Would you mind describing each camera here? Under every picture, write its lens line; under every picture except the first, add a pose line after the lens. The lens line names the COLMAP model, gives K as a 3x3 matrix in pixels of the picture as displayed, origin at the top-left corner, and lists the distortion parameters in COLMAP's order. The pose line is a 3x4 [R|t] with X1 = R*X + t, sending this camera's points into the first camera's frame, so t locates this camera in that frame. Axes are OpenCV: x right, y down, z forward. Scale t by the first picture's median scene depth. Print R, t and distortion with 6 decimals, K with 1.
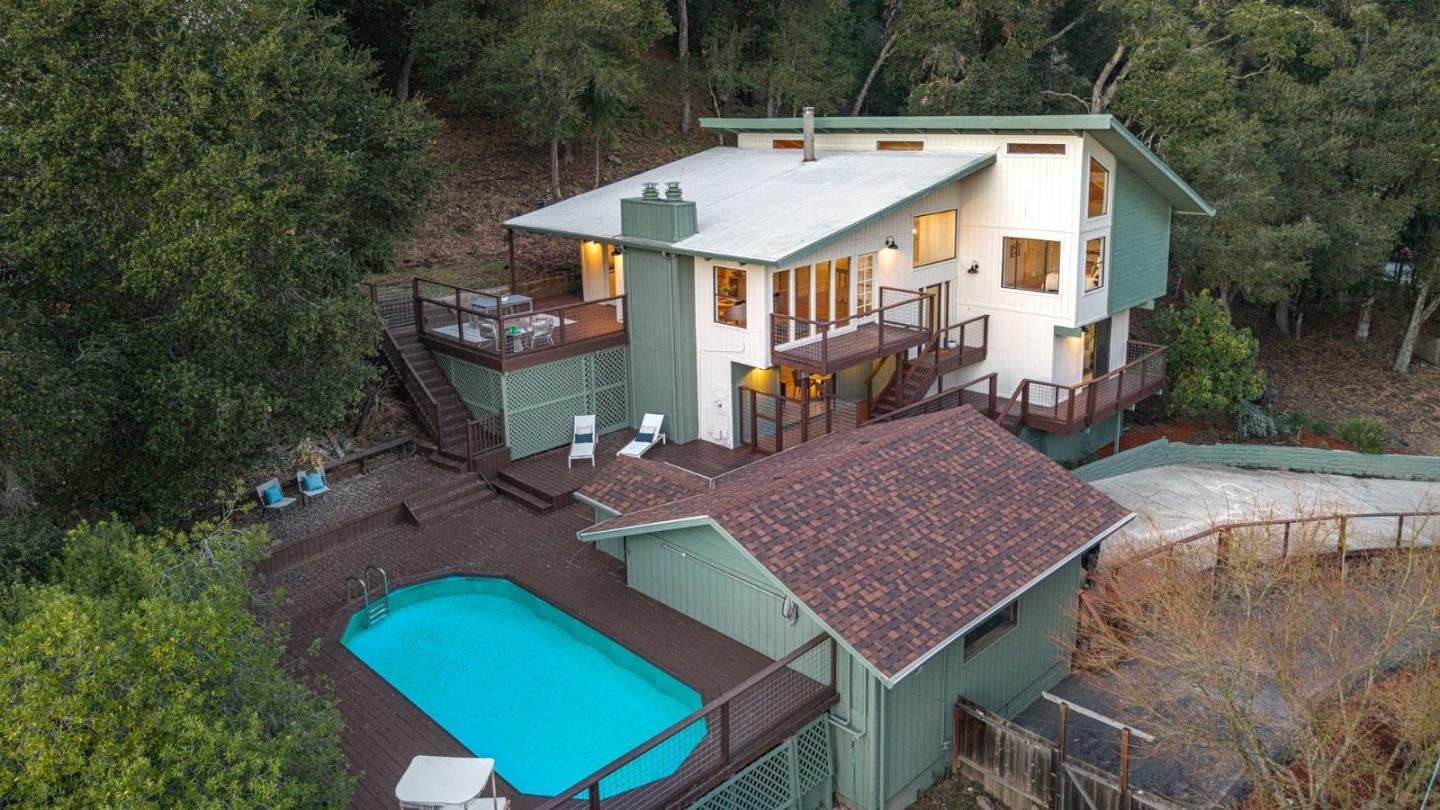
lens RADIAL K [[1008.6, 0, 725.3], [0, 1008.6, 302.7], [0, 0, 1]] dist [-0.009185, -0.003761]
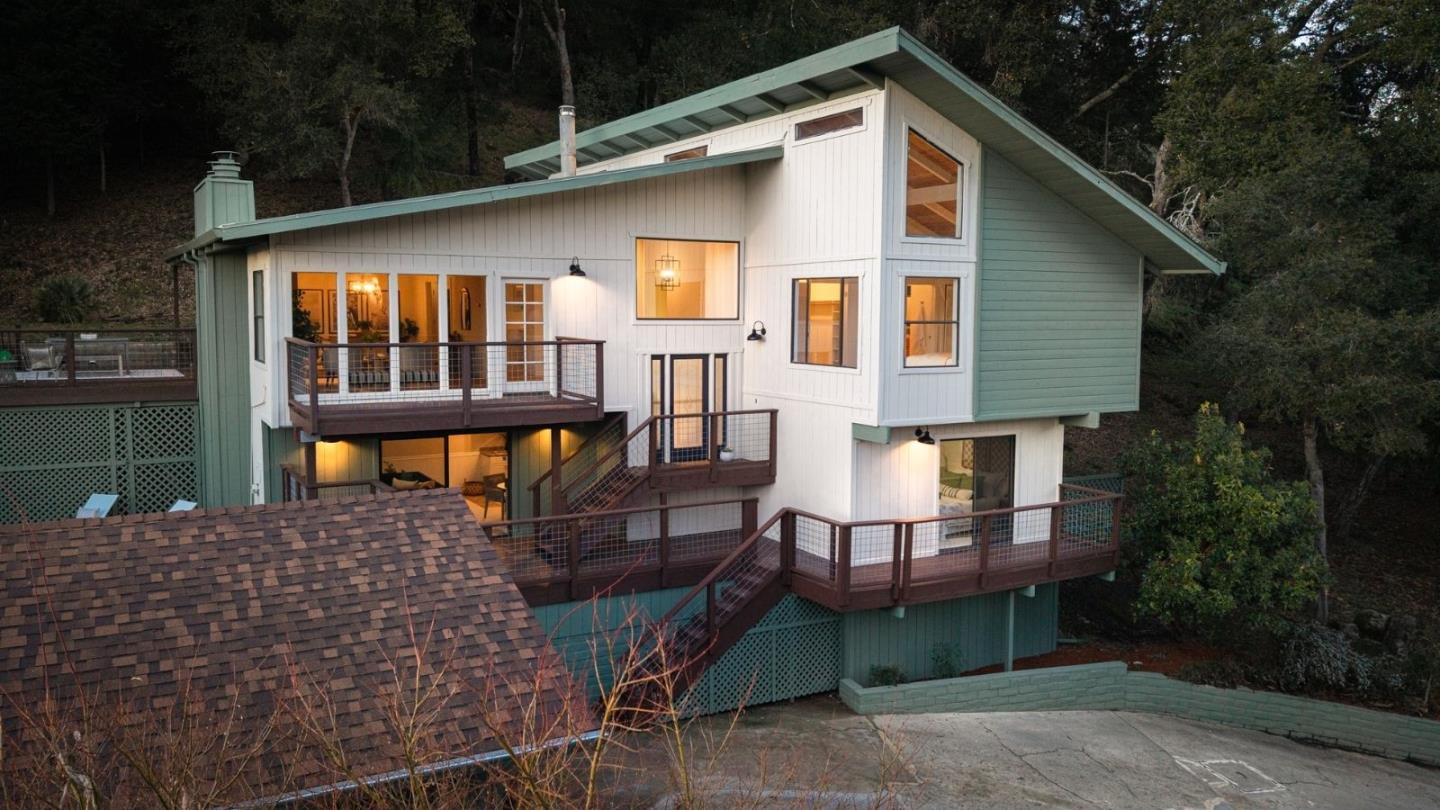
lens RADIAL K [[986.7, 0, 720.0], [0, 986.7, 405.0], [0, 0, 1]] dist [0.007305, -0.002171]
pose [[0.955865, 0.052334, -0.289108, 0.397780], [-0.088800, 0.989448, -0.114487, 0.080881], [0.280066, 0.135107, 0.950426, 0.416512]]
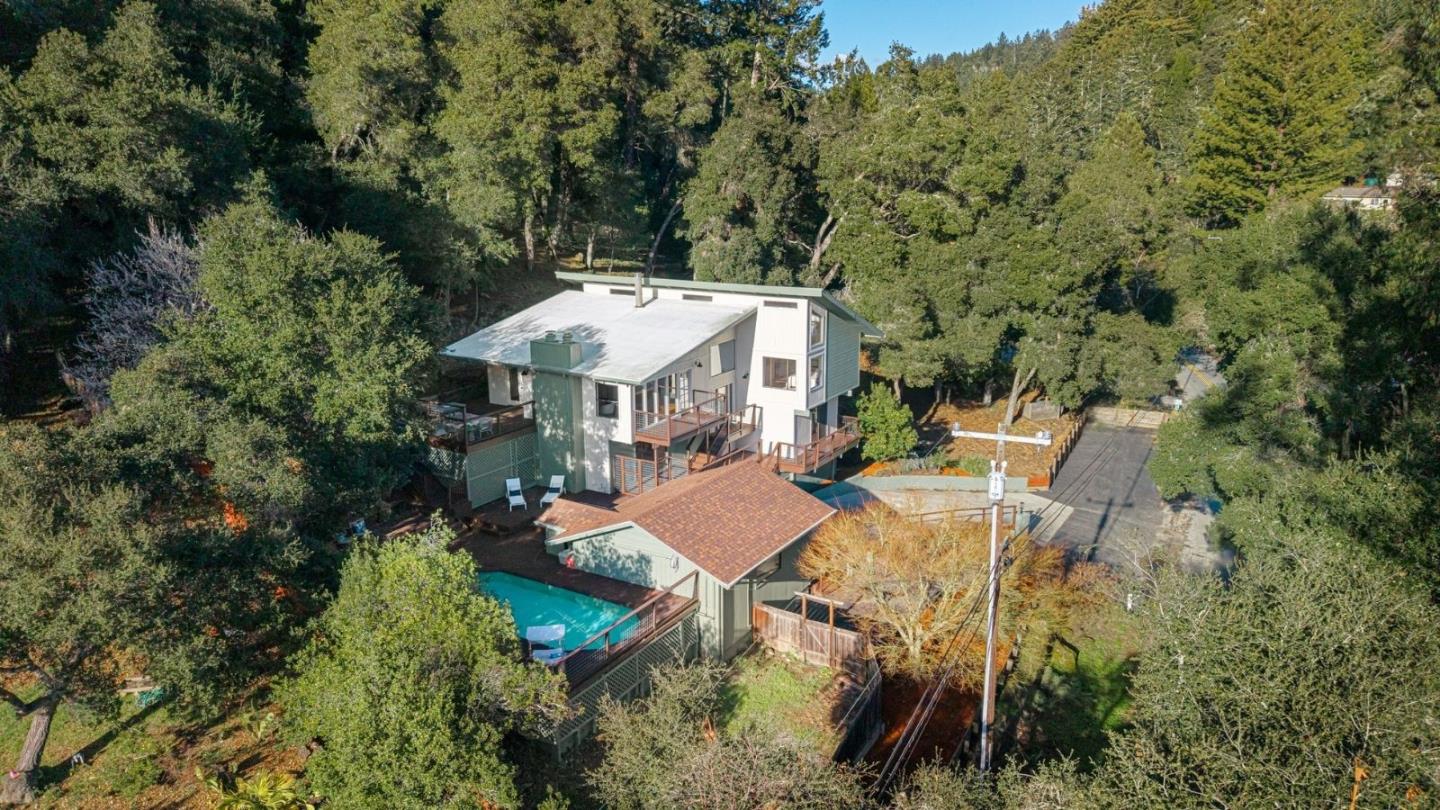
lens RADIAL K [[986.7, 0, 720.0], [0, 986.7, 405.0], [0, 0, 1]] dist [0.007305, -0.002171]
pose [[0.970133, -0.039116, 0.239401, -0.174618], [0.030793, 0.998788, 0.038407, -0.049167], [-0.240613, -0.029888, 0.970161, -0.529190]]
